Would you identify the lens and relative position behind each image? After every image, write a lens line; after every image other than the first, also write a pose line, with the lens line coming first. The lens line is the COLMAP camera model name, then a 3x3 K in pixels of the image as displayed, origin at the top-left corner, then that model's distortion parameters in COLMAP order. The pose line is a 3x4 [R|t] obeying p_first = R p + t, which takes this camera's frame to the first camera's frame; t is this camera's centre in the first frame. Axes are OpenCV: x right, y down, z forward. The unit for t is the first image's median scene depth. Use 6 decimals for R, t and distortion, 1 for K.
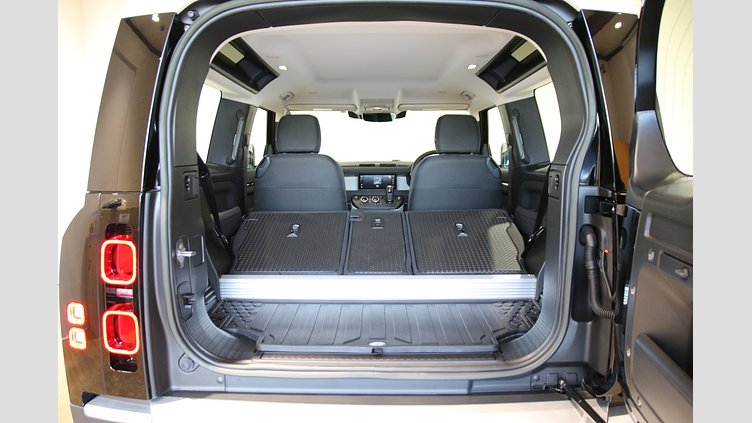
lens RADIAL K [[485.0, 0, 376.9], [0, 485.0, 211.2], [0, 0, 1]] dist [-0.102715, 0.041467]
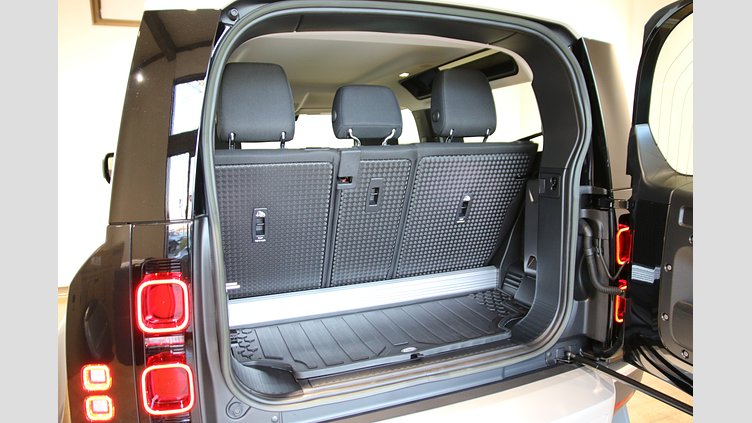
lens RADIAL K [[485.0, 0, 374.8], [0, 485.0, 211.8], [0, 0, 1]] dist [-0.102715, 0.041467]
pose [[0.928824, -0.069443, 0.363954, -0.476269], [0.068539, 0.997529, 0.015417, -0.042369], [-0.364126, 0.010626, 0.931289, 0.083226]]
